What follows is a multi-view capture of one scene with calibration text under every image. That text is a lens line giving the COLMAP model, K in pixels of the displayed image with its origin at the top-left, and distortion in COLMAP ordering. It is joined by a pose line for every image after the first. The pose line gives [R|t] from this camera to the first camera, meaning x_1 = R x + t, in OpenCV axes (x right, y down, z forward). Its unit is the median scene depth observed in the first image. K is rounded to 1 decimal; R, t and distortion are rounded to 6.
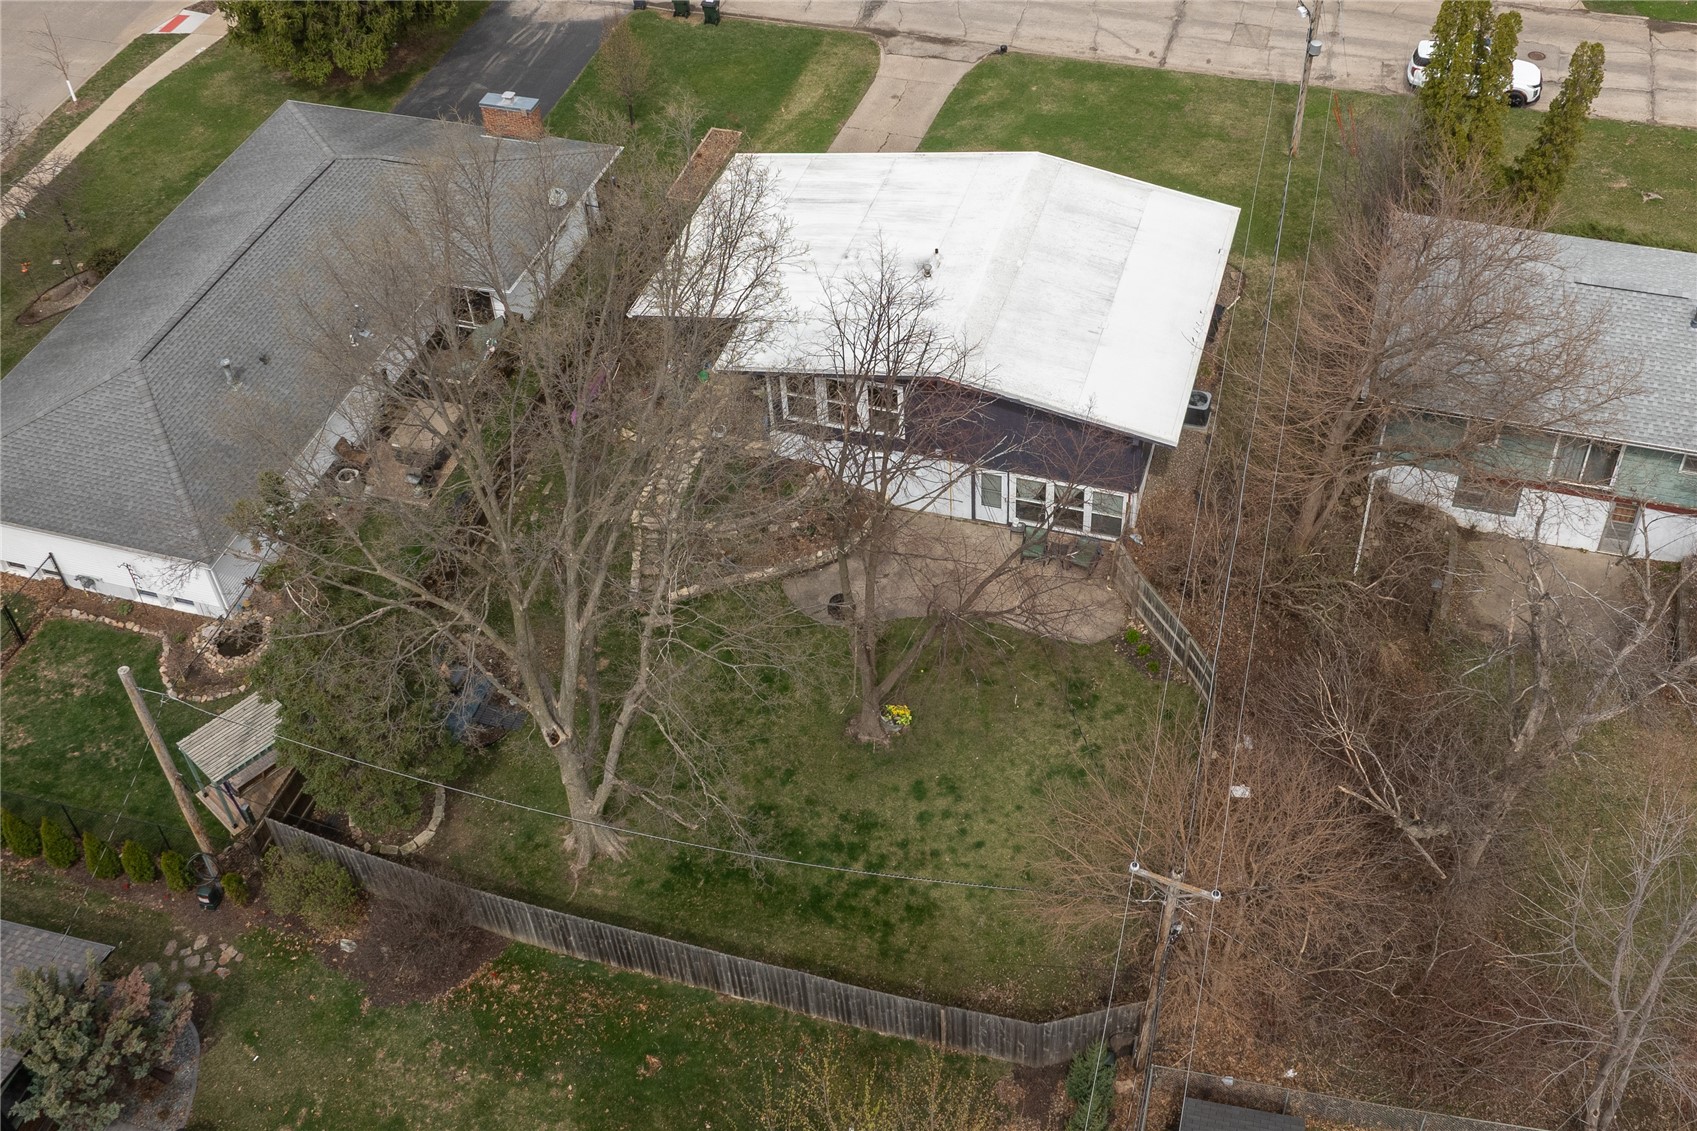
lens RADIAL K [[1800.7, 0, 848.5], [0, 1800.7, 565.5], [0, 0, 1]] dist [0.002390, 0.003320]
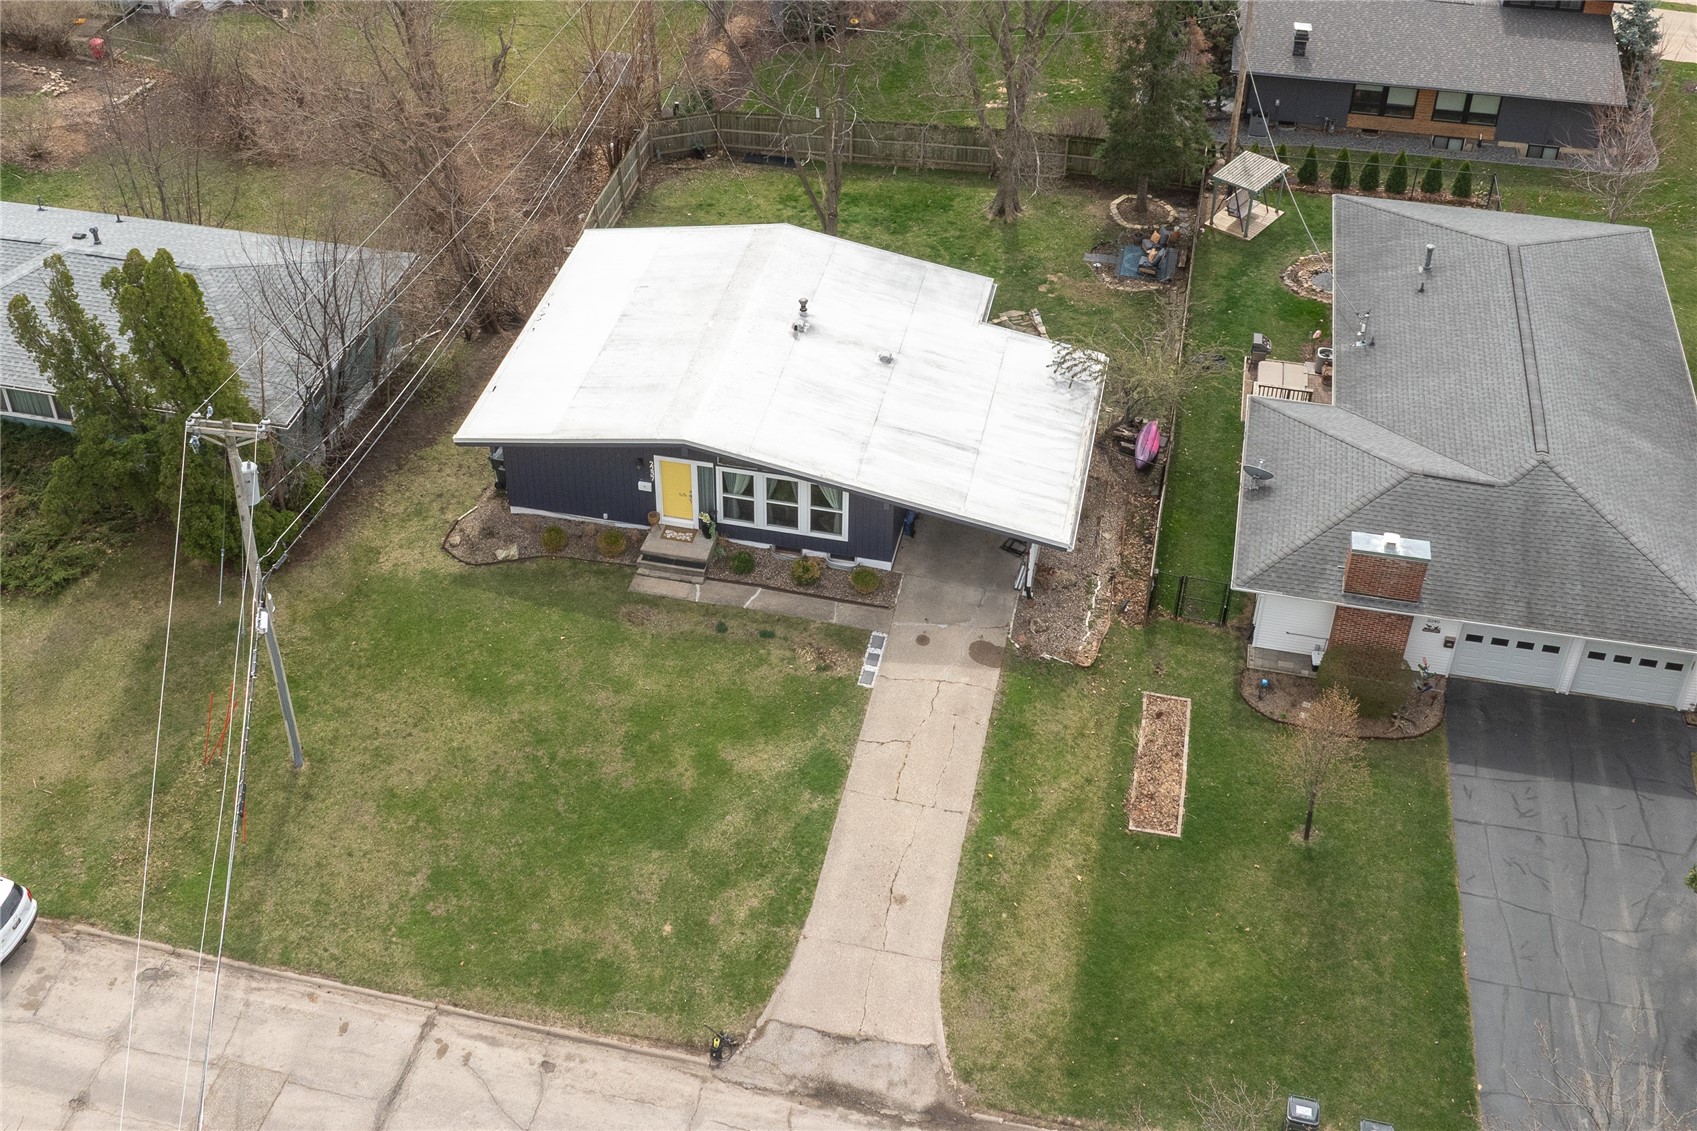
lens RADIAL K [[1800.7, 0, 848.5], [0, 1800.7, 565.5], [0, 0, 1]] dist [0.002390, 0.003320]
pose [[-0.994754, 0.082334, -0.060704, 0.068834], [-0.051286, 0.112030, 0.992381, -0.846432], [0.088508, 0.990288, -0.107219, 0.931683]]
